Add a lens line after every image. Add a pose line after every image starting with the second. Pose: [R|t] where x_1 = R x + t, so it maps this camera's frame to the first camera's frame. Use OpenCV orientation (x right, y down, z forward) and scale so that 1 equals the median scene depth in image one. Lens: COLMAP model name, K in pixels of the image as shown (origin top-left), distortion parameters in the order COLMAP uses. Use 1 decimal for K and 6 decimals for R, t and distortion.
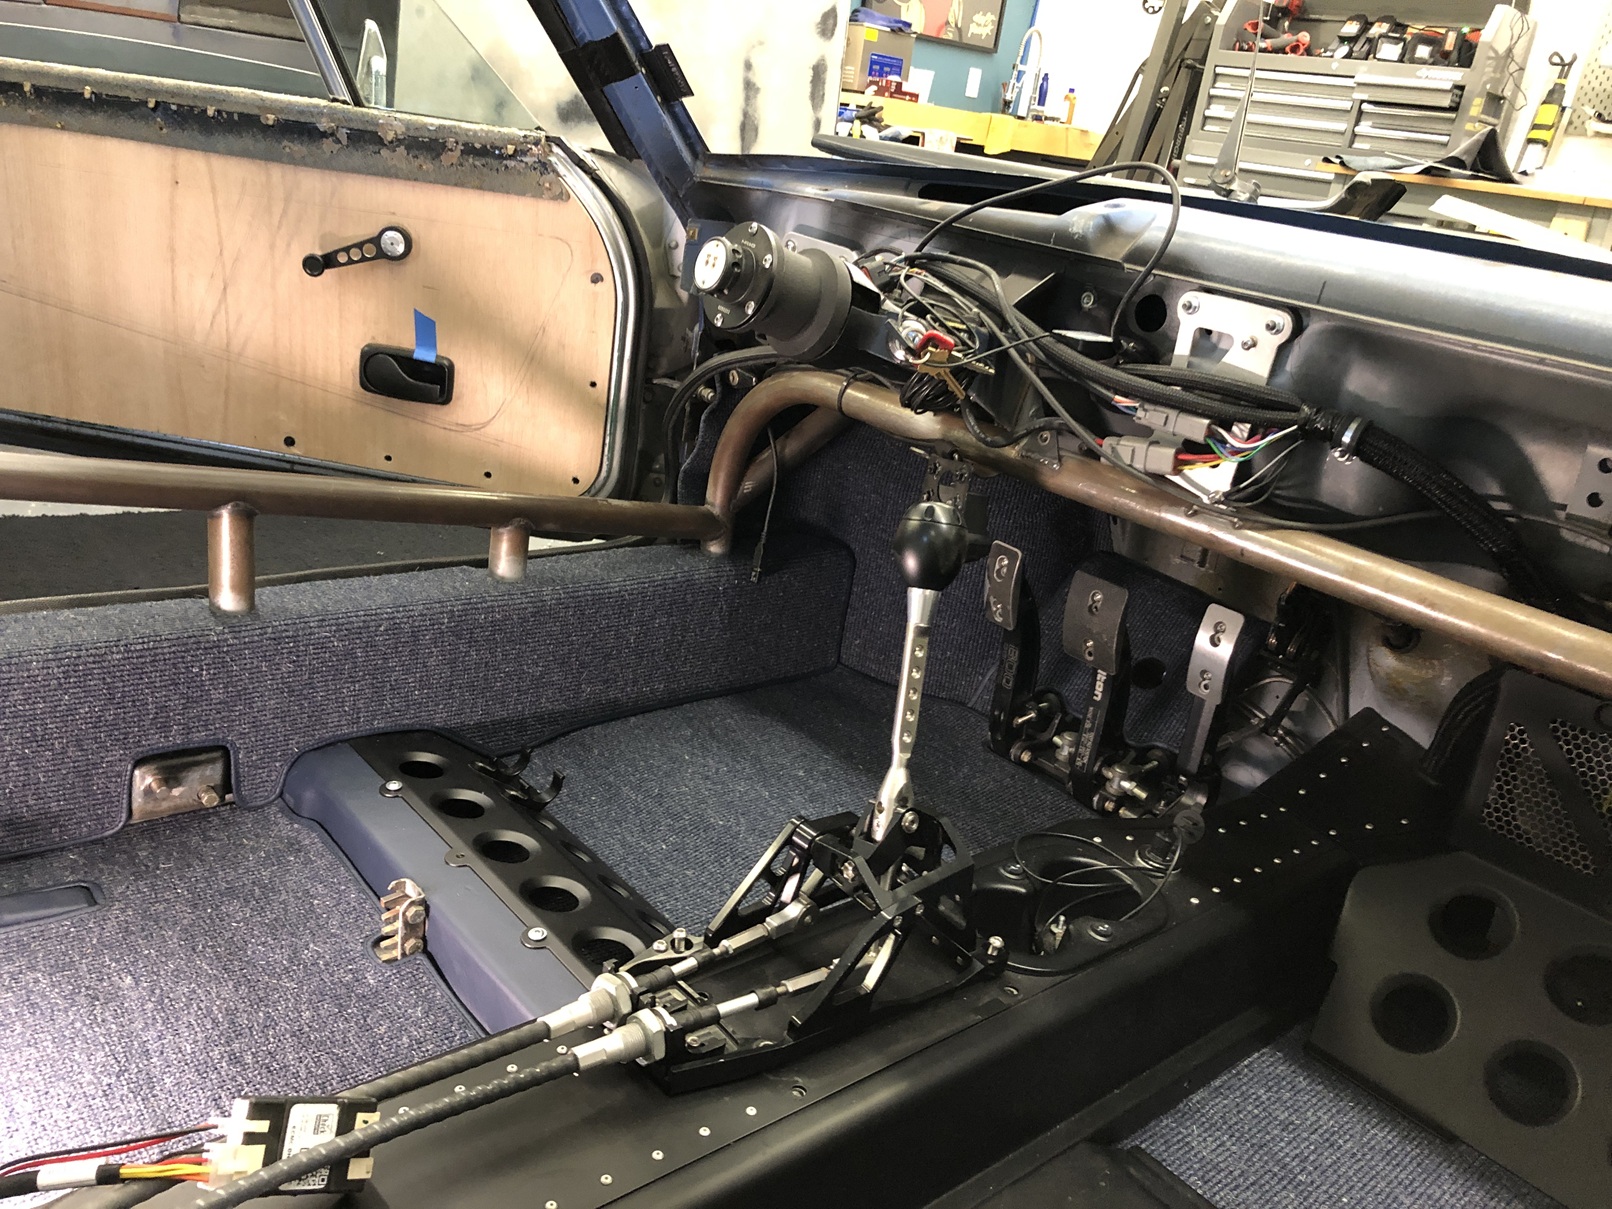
lens RADIAL K [[1316.5, 0, 744.4], [0, 1316.5, 618.6], [0, 0, 1]] dist [0.007170, -0.003342]
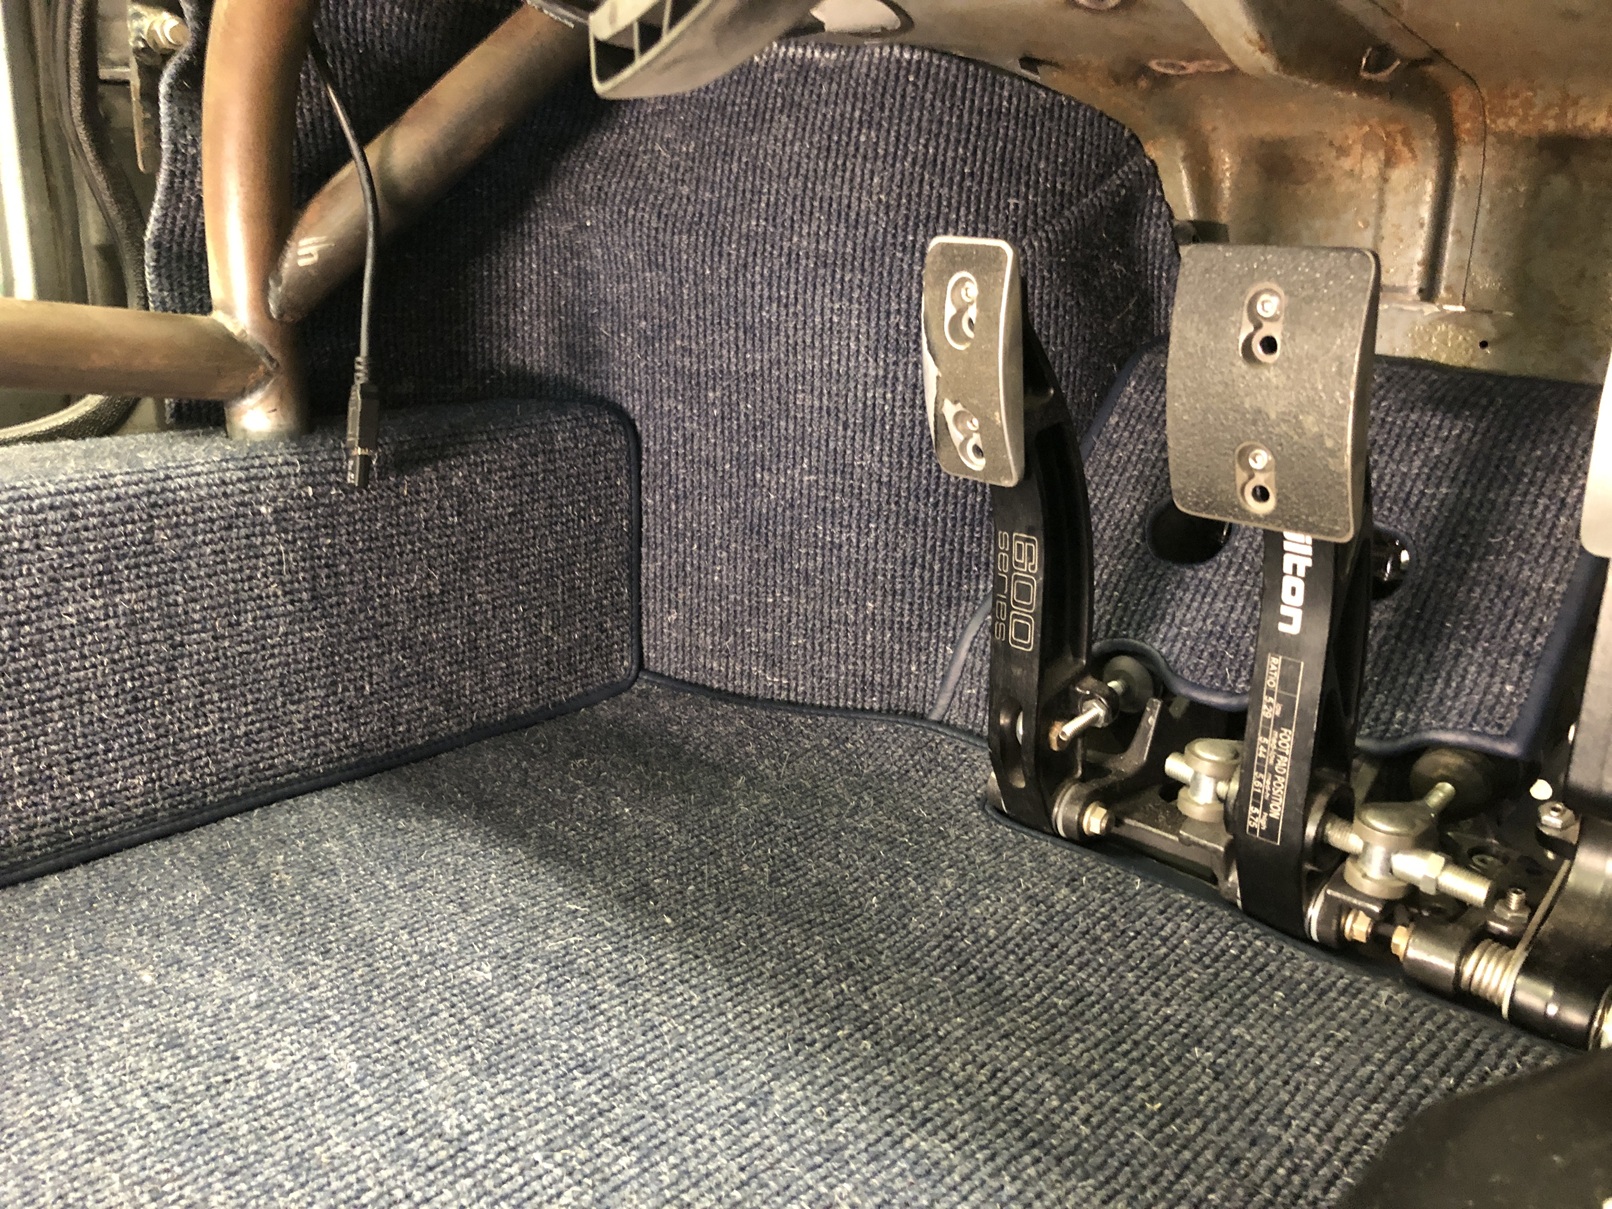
lens RADIAL K [[1316.5, 0, 807.9], [0, 1316.5, 599.6], [0, 0, 1]] dist [0.007170, -0.003342]
pose [[0.986637, -0.139253, 0.084597, 0.107924], [0.144624, 0.987602, -0.061047, 0.052702], [-0.075048, 0.072466, 0.994543, 0.625151]]
